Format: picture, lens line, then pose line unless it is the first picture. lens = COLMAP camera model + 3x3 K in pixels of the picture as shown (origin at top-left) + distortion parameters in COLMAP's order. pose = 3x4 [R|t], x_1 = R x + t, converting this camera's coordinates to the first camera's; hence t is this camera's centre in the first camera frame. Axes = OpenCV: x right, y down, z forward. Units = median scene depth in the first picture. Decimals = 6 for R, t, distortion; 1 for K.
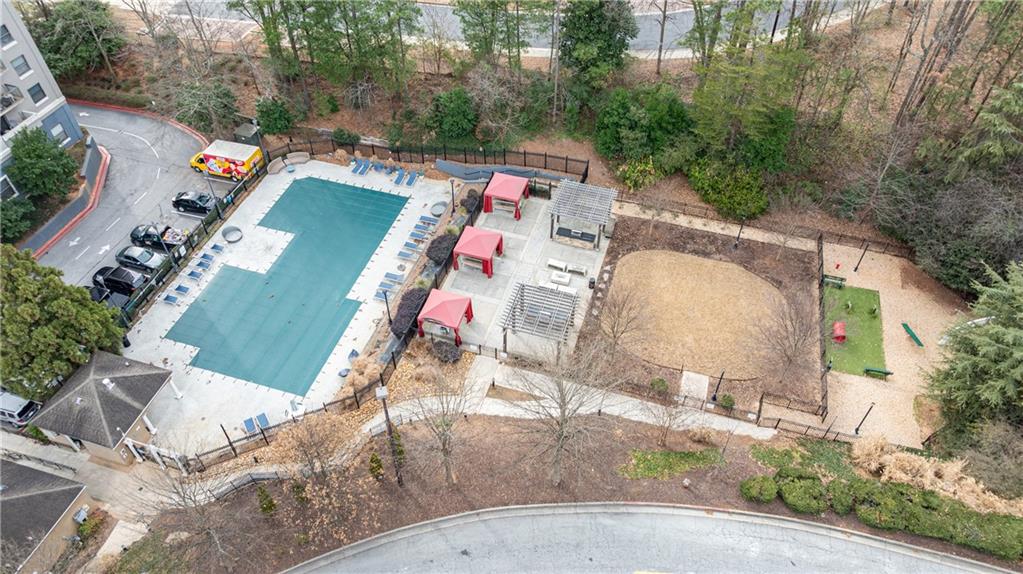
lens RADIAL K [[717.4, 0, 515.4], [0, 717.4, 282.3], [0, 0, 1]] dist [-0.044080, 0.056937]
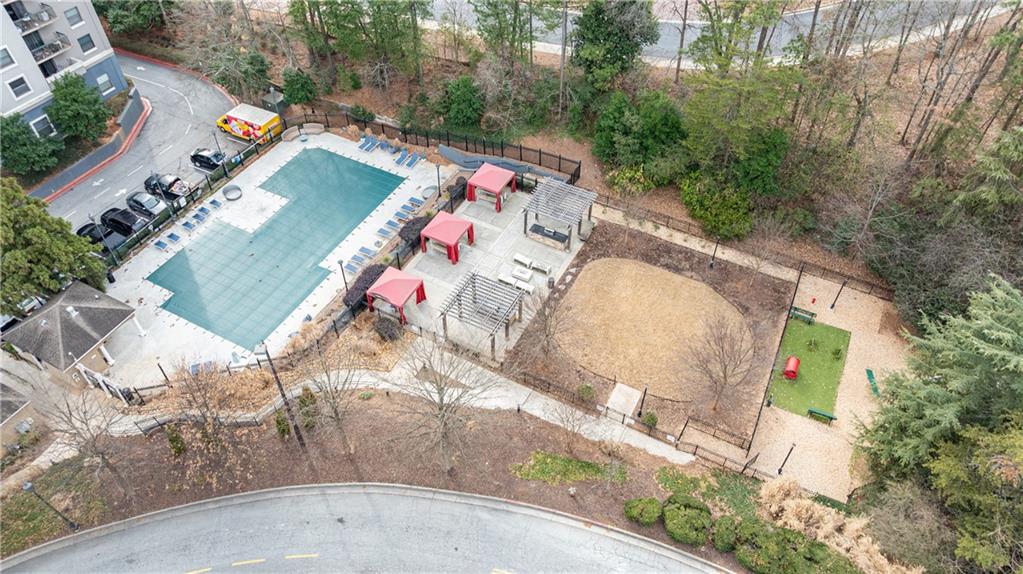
lens RADIAL K [[717.4, 0, 515.4], [0, 717.4, 282.3], [0, 0, 1]] dist [-0.044080, 0.056937]
pose [[0.982807, 0.134828, -0.126139, 0.177011], [-0.134965, 0.990822, 0.007501, -0.000325], [0.125993, 0.009652, 0.991984, 0.010036]]
